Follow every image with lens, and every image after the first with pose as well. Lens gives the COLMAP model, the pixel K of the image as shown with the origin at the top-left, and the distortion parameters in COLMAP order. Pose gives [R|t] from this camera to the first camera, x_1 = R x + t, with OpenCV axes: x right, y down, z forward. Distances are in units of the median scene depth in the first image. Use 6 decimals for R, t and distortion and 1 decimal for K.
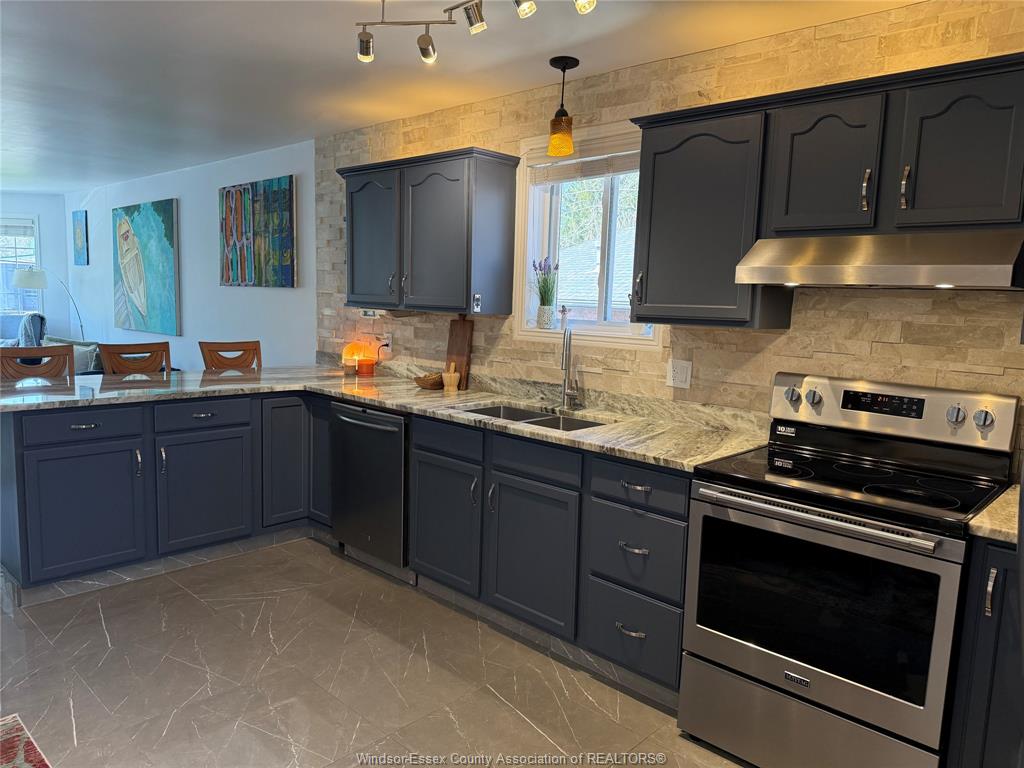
lens RADIAL K [[722.2, 0, 512.0], [0, 722.2, 384.0], [0, 0, 1]] dist [0.081605, -0.123331]
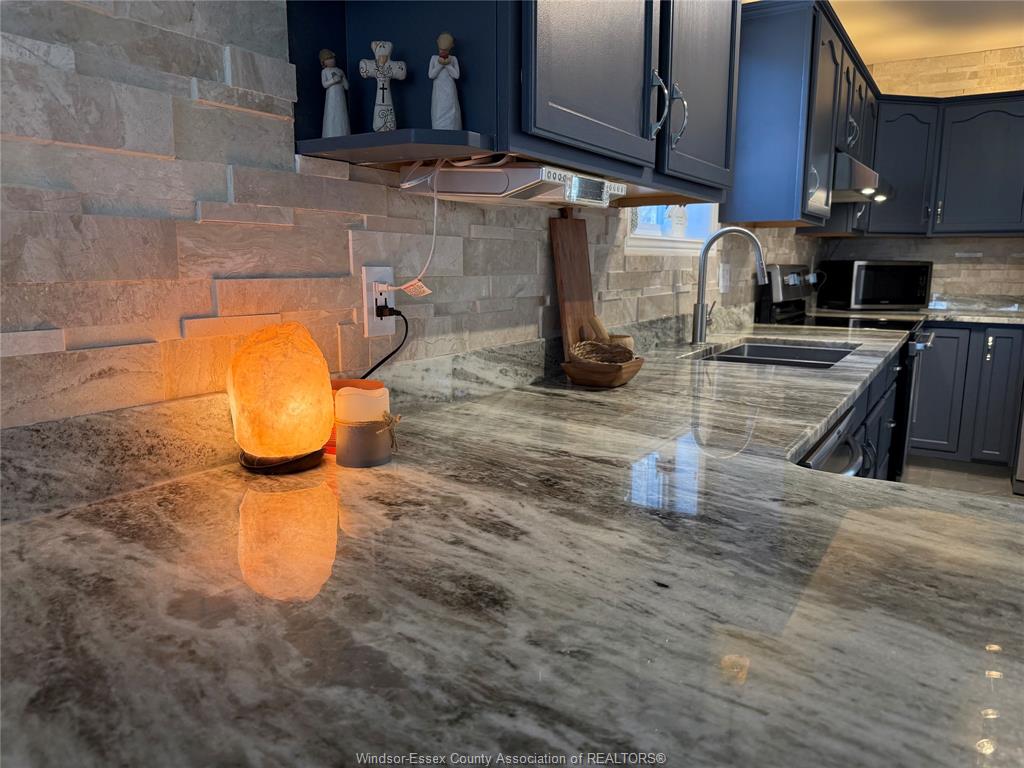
lens RADIAL K [[723.8, 0, 507.9], [0, 723.8, 387.7], [0, 0, 1]] dist [0.027682, -0.038943]
pose [[-0.199263, -0.199720, 0.959378, -0.584501], [0.104086, 0.969159, 0.223375, -0.105944], [-0.974403, 0.144368, -0.172330, 1.305584]]
